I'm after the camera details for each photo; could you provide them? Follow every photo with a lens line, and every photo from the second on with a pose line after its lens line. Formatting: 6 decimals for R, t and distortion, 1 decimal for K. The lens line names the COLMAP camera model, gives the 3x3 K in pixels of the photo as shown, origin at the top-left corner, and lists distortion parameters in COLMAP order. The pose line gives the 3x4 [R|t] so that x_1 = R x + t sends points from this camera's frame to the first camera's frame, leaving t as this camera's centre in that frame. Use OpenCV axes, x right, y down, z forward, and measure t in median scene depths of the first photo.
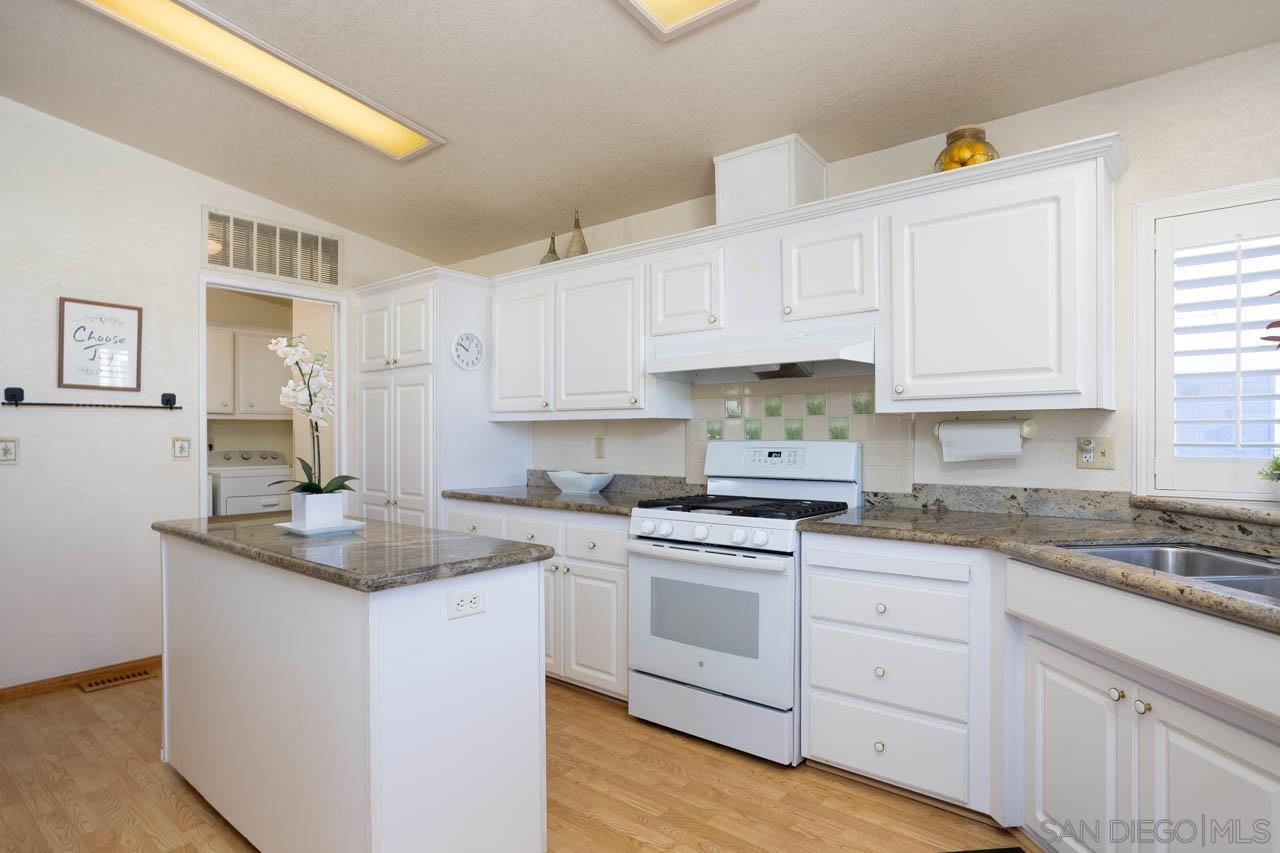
lens RADIAL K [[718.6, 0, 640.0], [0, 718.6, 426.5], [0, 0, 1]] dist [-0.002637, -0.000528]
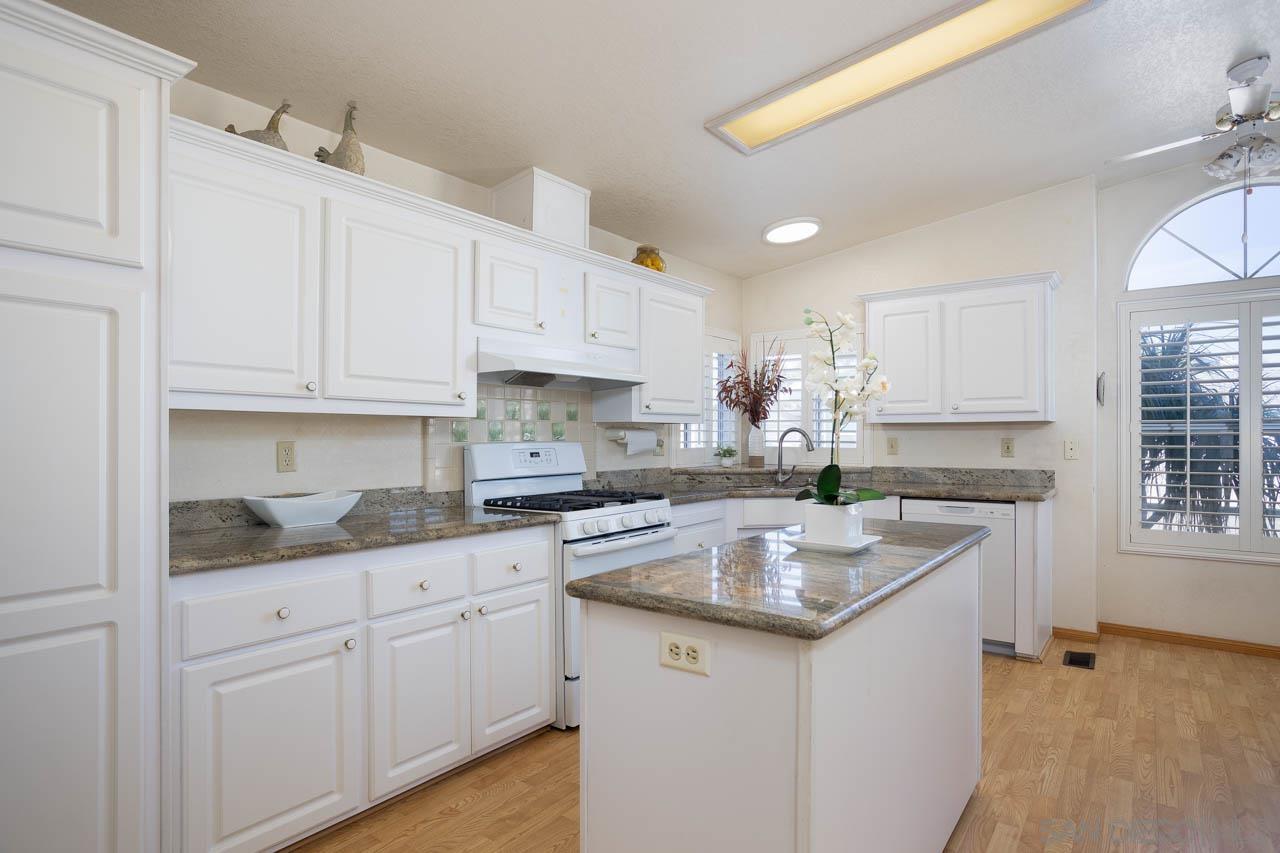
lens RADIAL K [[686.2, 0, 640.0], [0, 686.2, 426.5], [0, 0, 1]] dist [-0.026059, 0.000087]
pose [[-0.055867, 0.020058, 0.998237, -0.907397], [-0.009091, 0.999747, -0.020597, 0.016518], [-0.998397, -0.010226, -0.055671, 0.935878]]
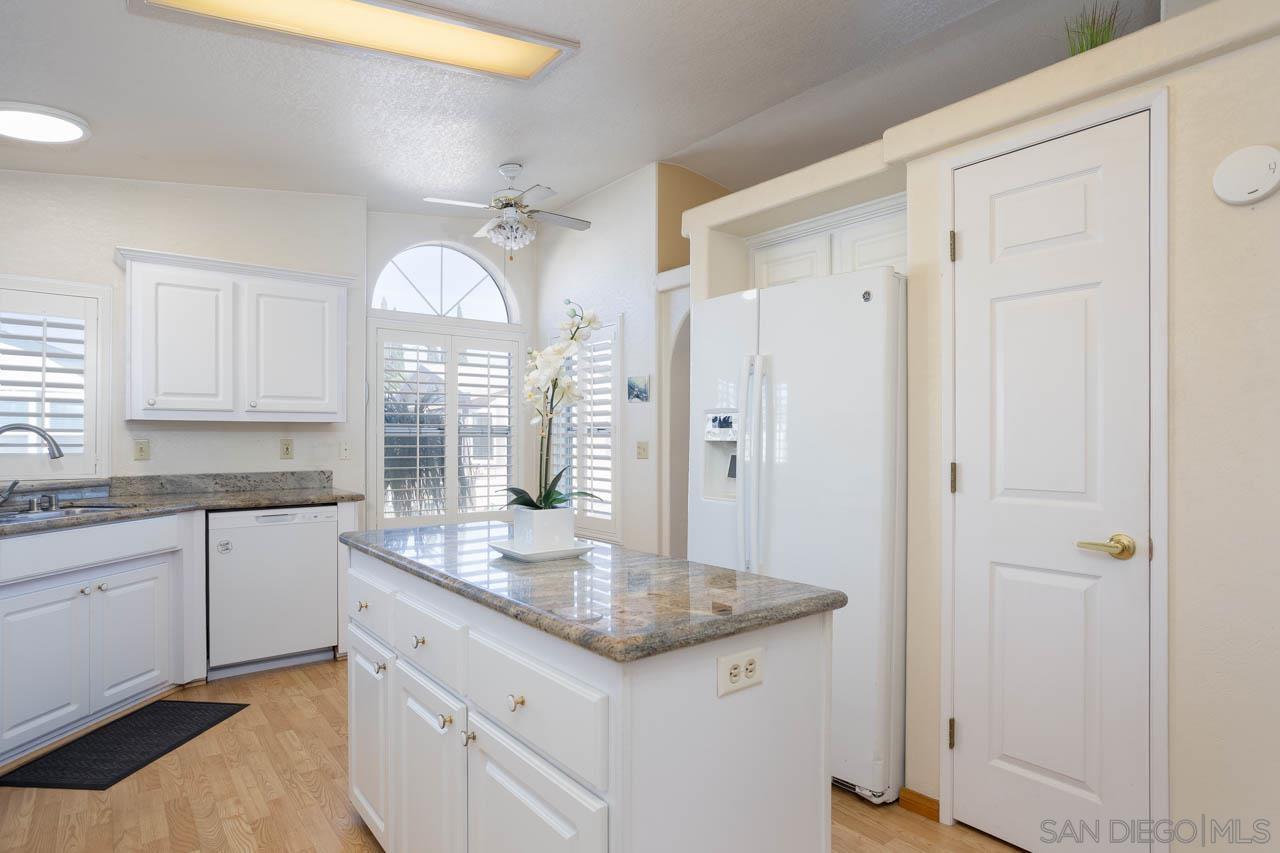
lens RADIAL K [[686.2, 0, 640.0], [0, 686.2, 426.5], [0, 0, 1]] dist [-0.026059, 0.000087]
pose [[-0.979881, 0.009280, 0.199367, -0.514233], [0.003683, 0.999589, -0.028425, 0.020189], [-0.199549, -0.027119, -0.979513, 1.270443]]
